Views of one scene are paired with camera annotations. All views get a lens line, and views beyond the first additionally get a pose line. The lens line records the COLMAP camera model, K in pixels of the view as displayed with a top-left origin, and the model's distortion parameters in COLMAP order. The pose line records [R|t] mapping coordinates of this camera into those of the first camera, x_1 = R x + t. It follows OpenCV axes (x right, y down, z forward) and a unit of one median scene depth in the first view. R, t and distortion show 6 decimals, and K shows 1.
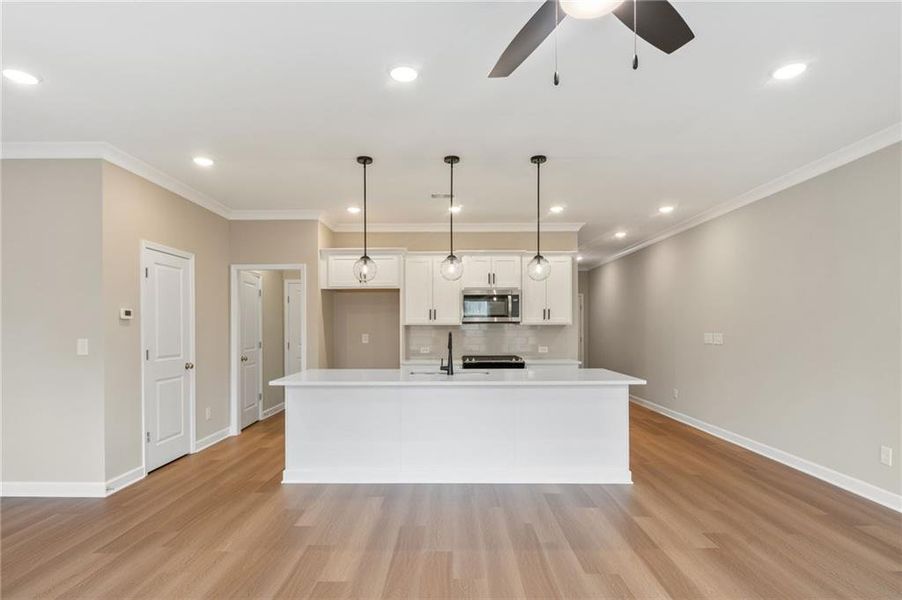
lens RADIAL K [[475.2, 0, 449.6], [0, 475.2, 336.5], [0, 0, 1]] dist [0.002029, -0.000901]
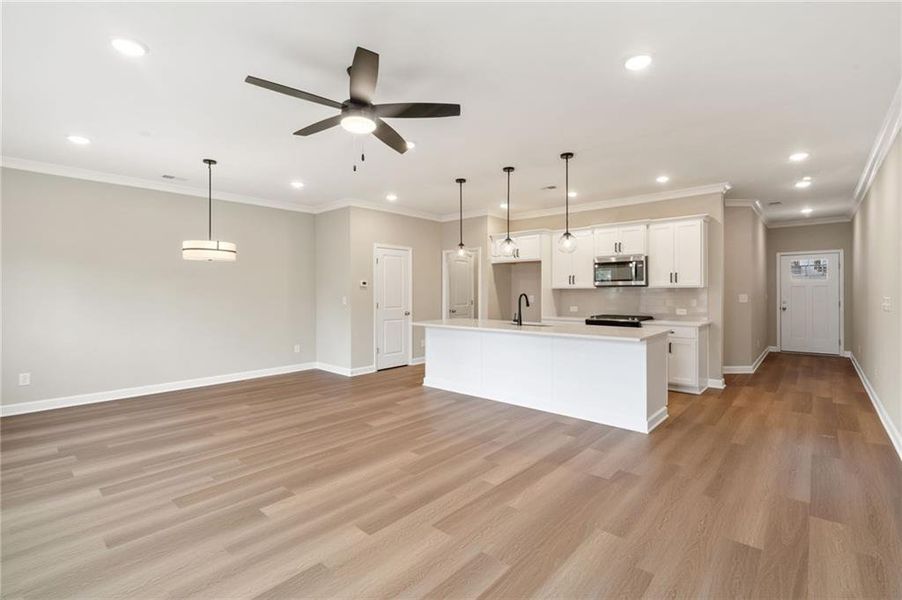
lens RADIAL K [[414.0, 0, 450.1], [0, 414.0, 296.8], [0, 0, 1]] dist [-0.003680, 0.000060]
pose [[0.750743, 0.008850, -0.660535, 0.485387], [-0.011191, 0.999937, 0.000678, 0.000318], [0.660500, 0.006883, 0.750795, -0.010563]]
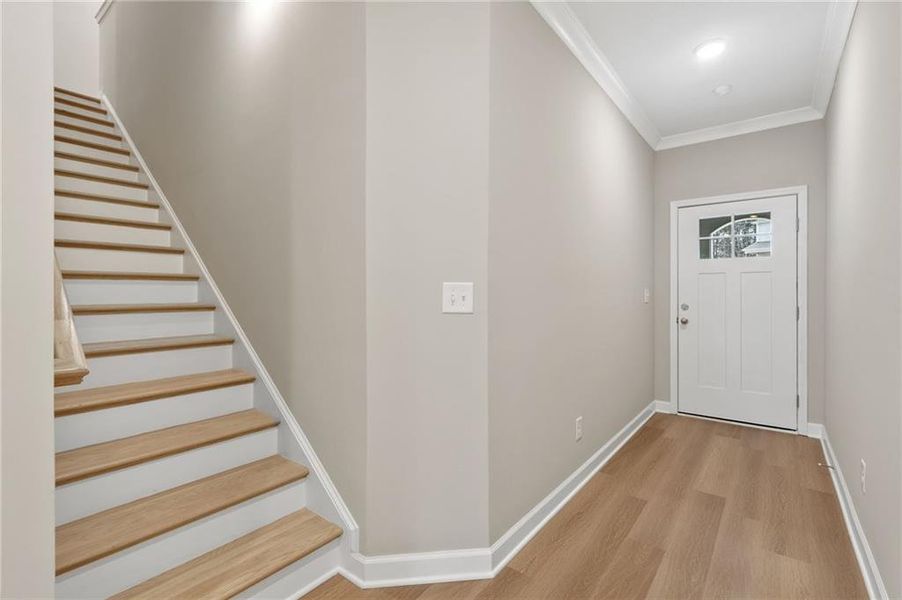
lens RADIAL K [[414.0, 0, 452.0], [0, 414.0, 301.5], [0, 0, 1]] dist [-0.003680, 0.000060]
pose [[0.791200, 0.013106, -0.611417, 0.522895], [-0.012526, 0.999908, 0.005224, -0.001806], [0.611429, 0.003525, 0.791292, 1.153296]]
